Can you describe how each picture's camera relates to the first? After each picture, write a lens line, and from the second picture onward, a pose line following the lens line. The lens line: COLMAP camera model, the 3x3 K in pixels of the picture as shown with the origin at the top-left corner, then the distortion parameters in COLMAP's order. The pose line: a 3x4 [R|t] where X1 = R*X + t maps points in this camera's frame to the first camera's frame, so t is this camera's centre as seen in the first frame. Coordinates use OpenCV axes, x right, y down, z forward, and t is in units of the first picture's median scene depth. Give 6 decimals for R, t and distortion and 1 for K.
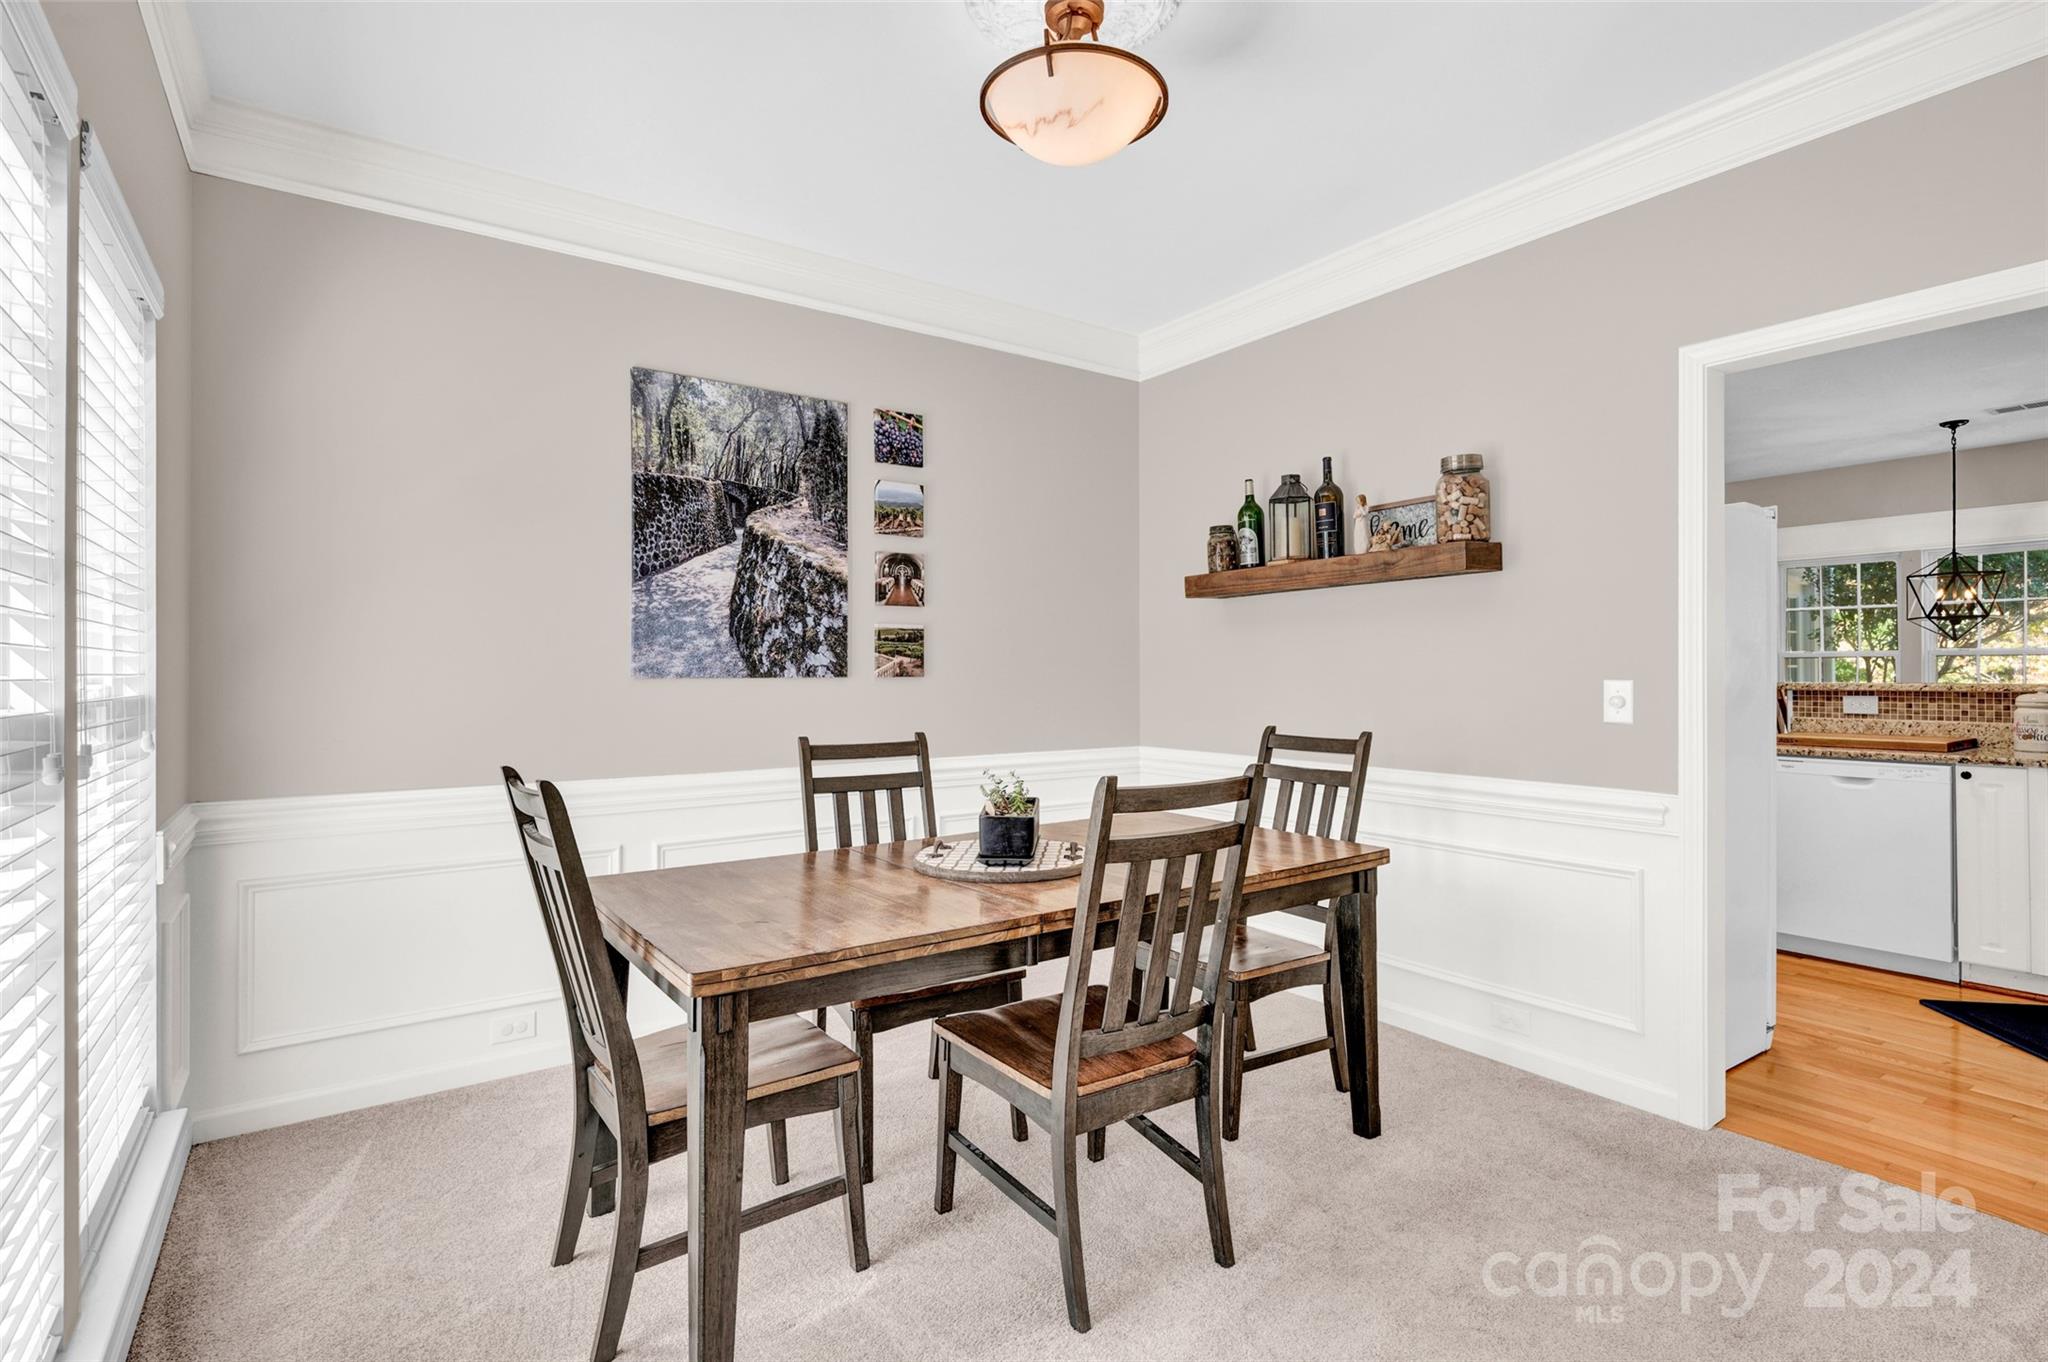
lens RADIAL K [[989.7, 0, 1030.2], [0, 989.7, 671.8], [0, 0, 1]] dist [-0.001207, -0.000607]
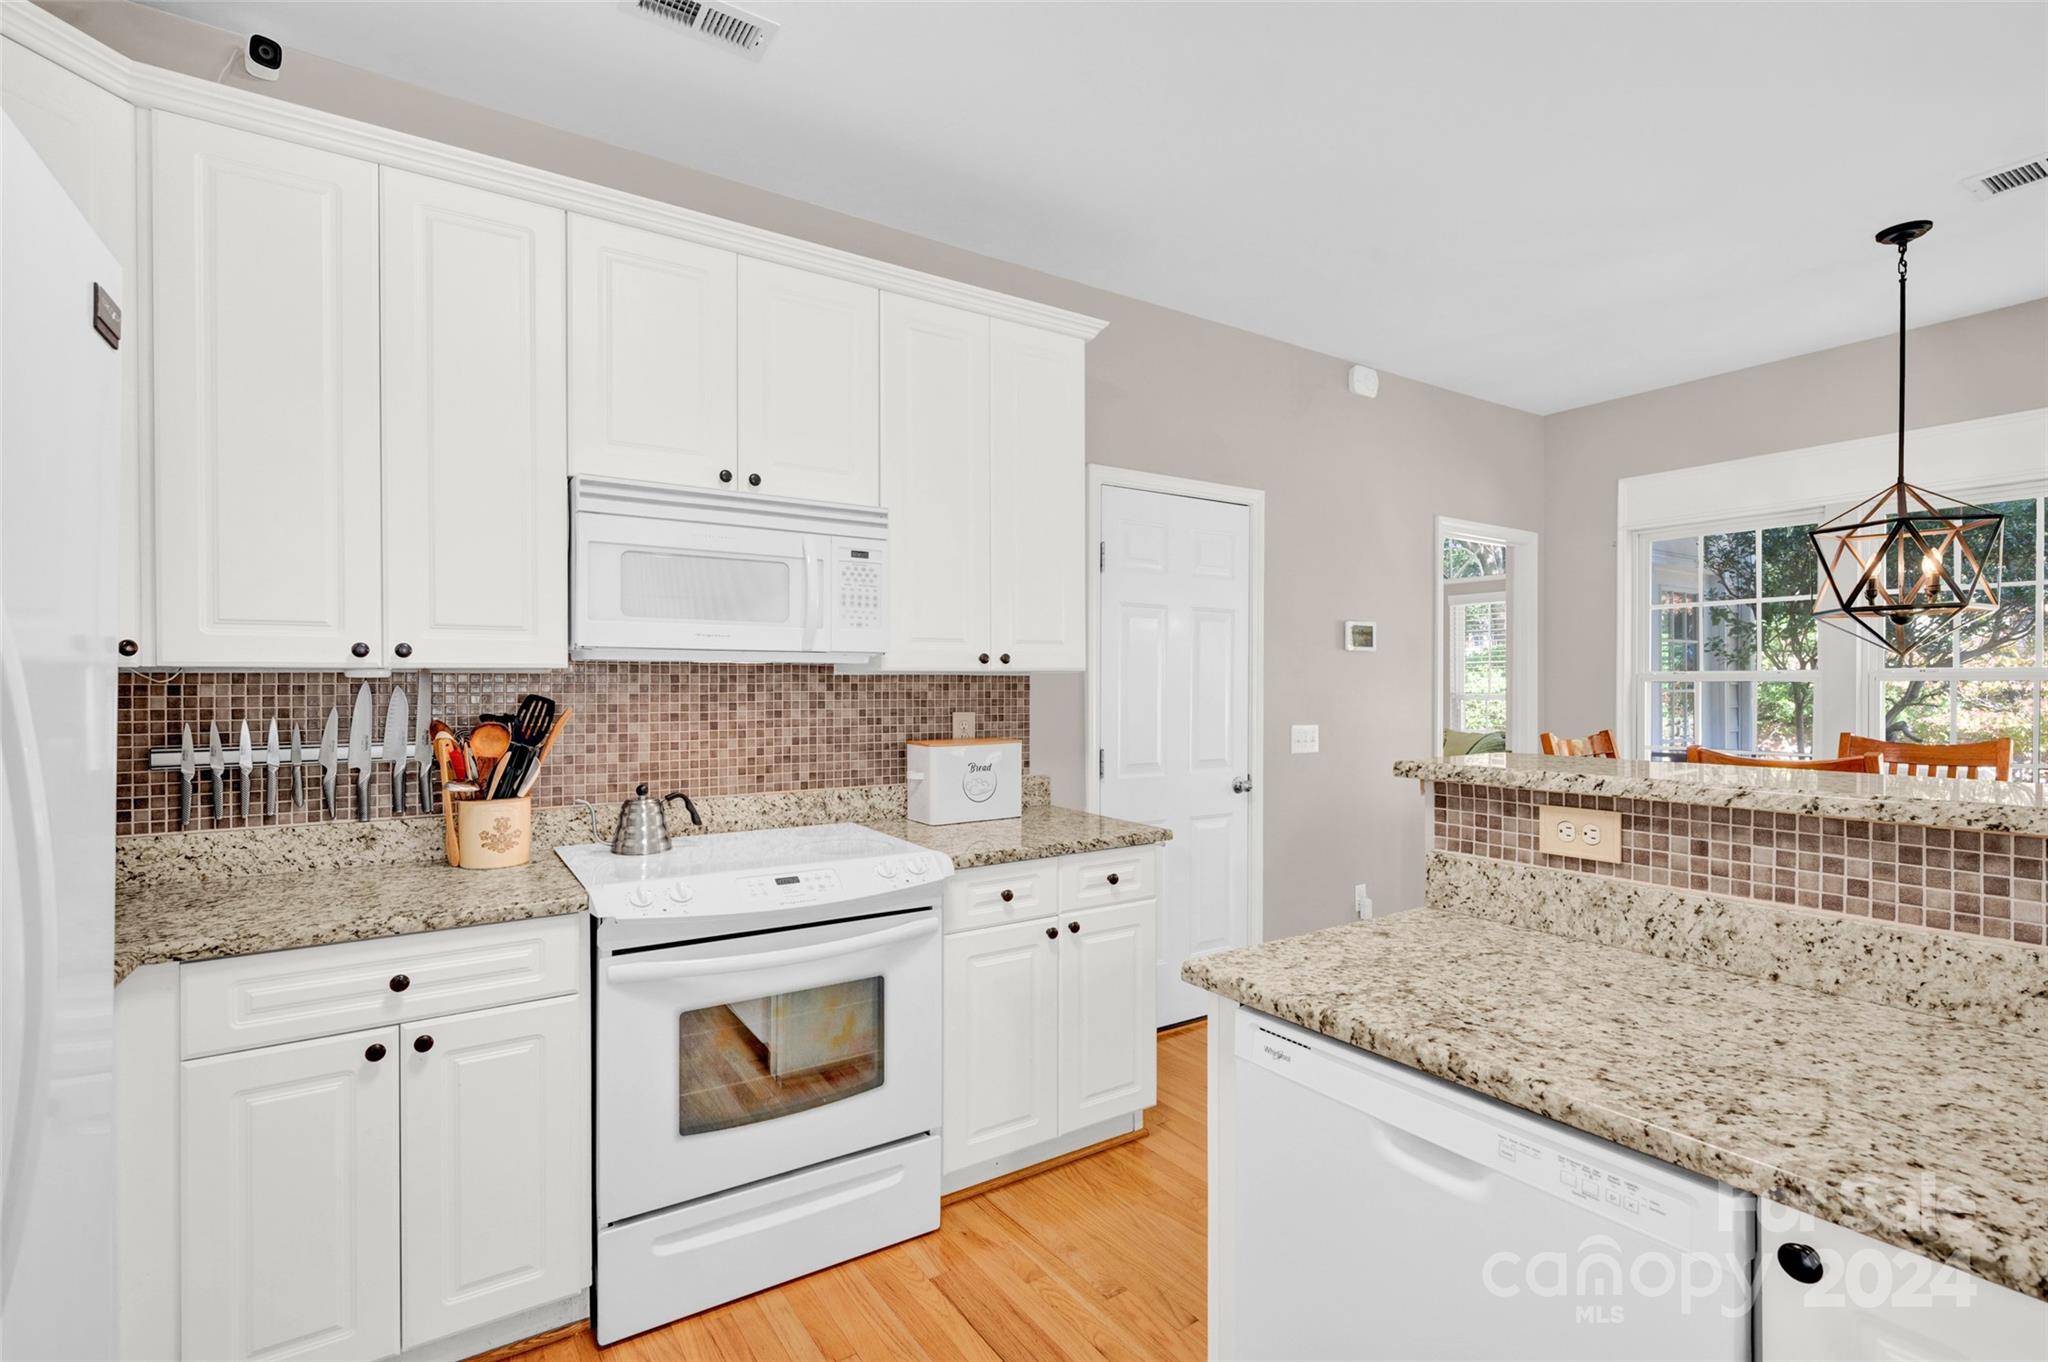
lens RADIAL K [[940.7, 0, 1030.1], [0, 940.7, 688.7], [0, 0, 1]] dist [0.001099, 0.000519]
pose [[0.999697, 0.003000, -0.024447, 0.648785], [-0.002844, 0.999976, 0.006394, -0.020835], [0.024466, -0.006323, 0.999681, 0.653753]]
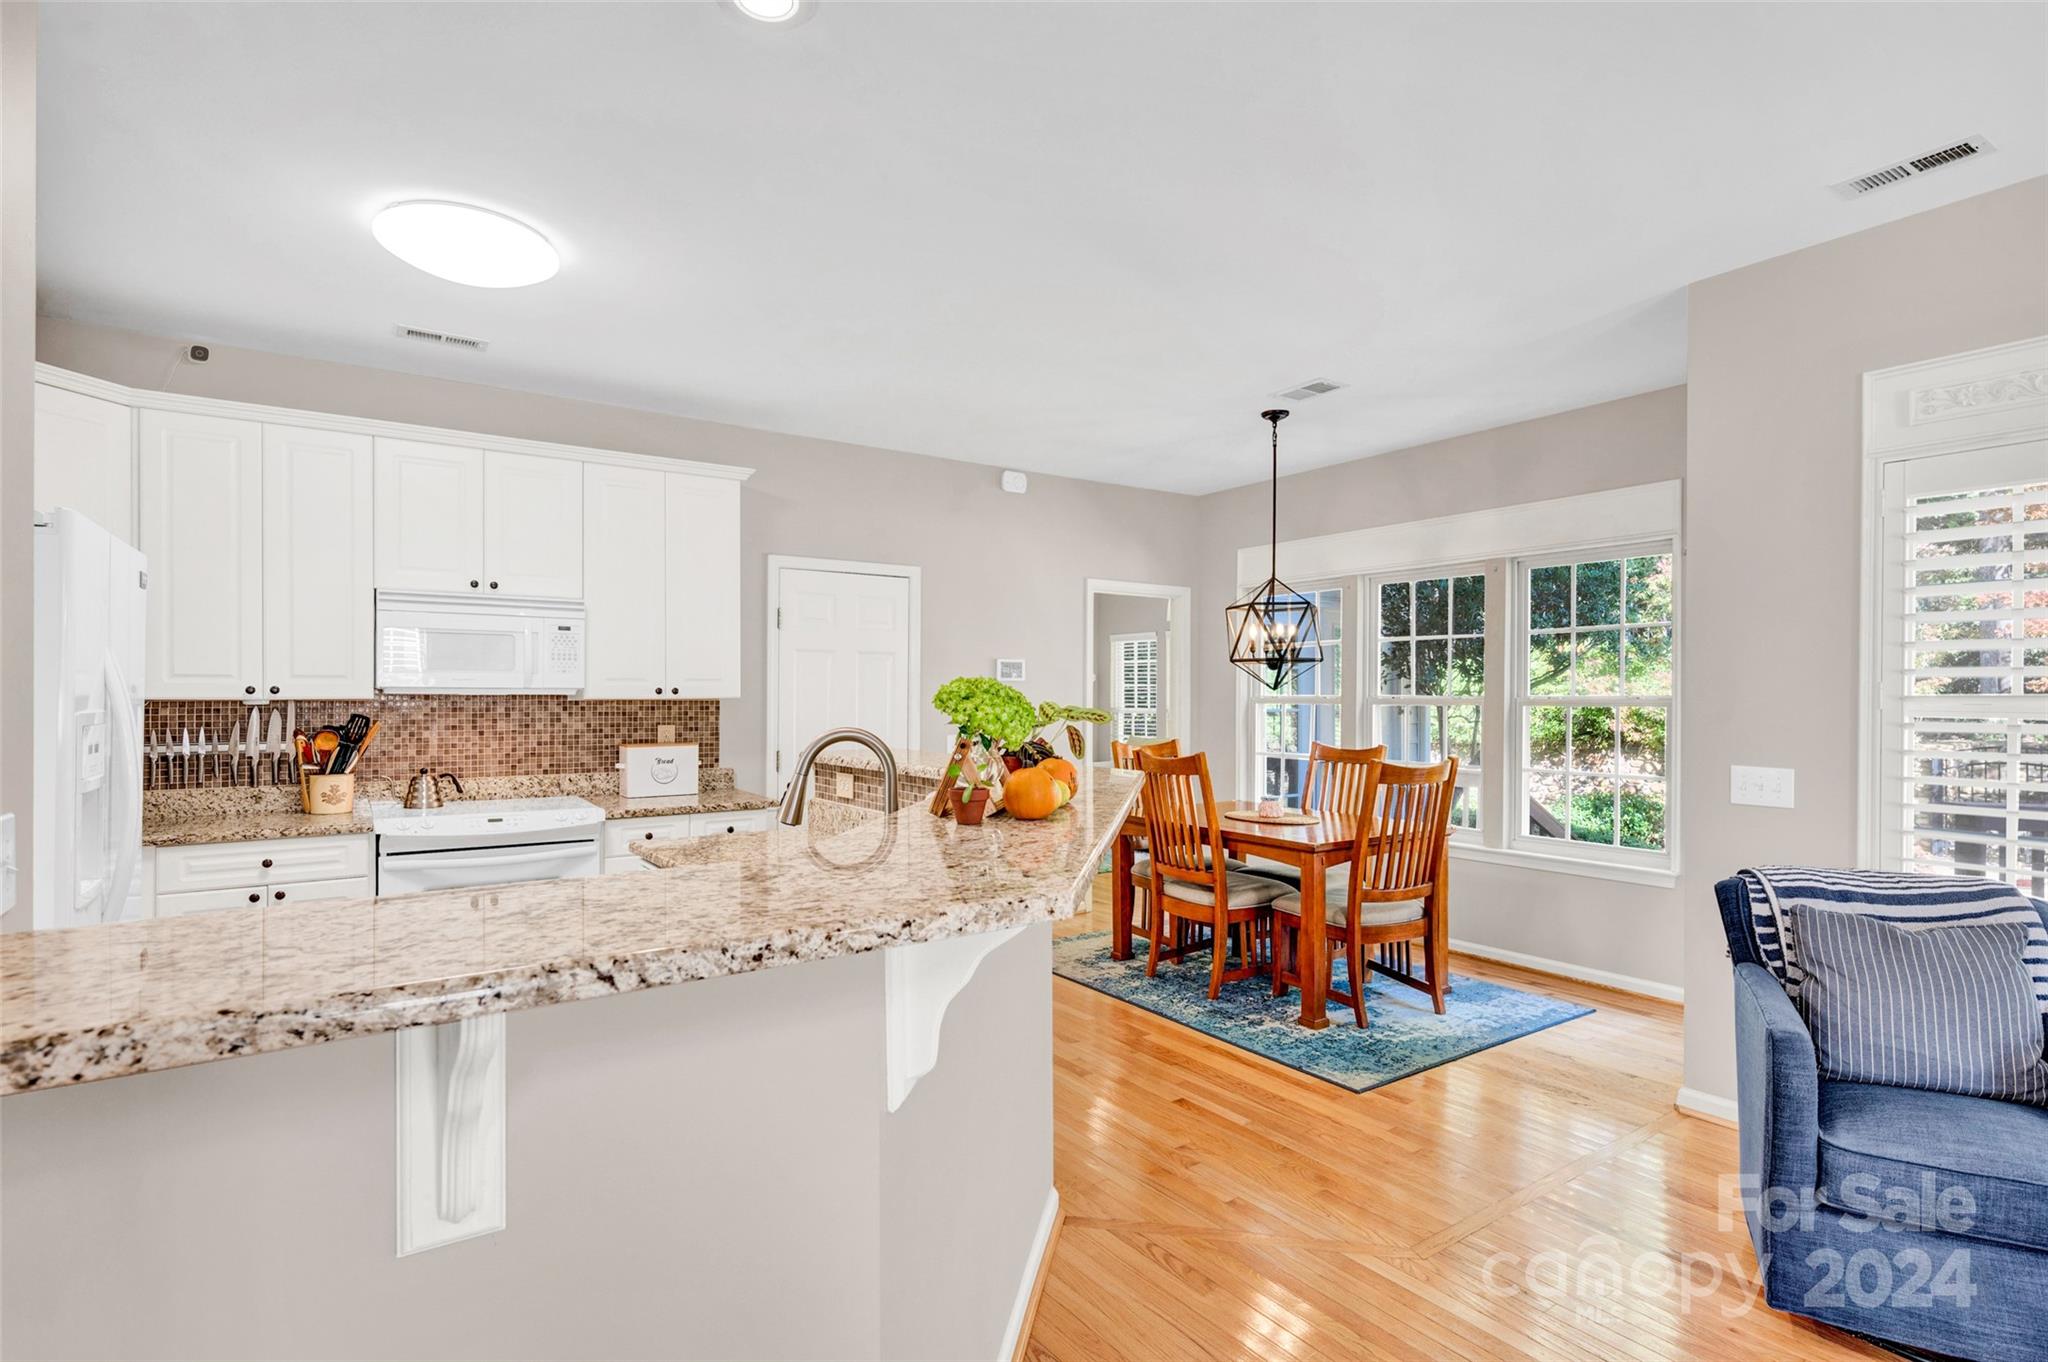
lens RADIAL K [[1000.4, 0, 1023.4], [0, 1000.4, 699.3], [0, 0, 1]] dist [0.000381, 0.000434]
pose [[0.999907, 0.006503, -0.012001, 0.979243], [-0.006443, 0.999967, 0.005016, -0.035102], [0.012033, -0.004938, 0.999915, 0.258712]]
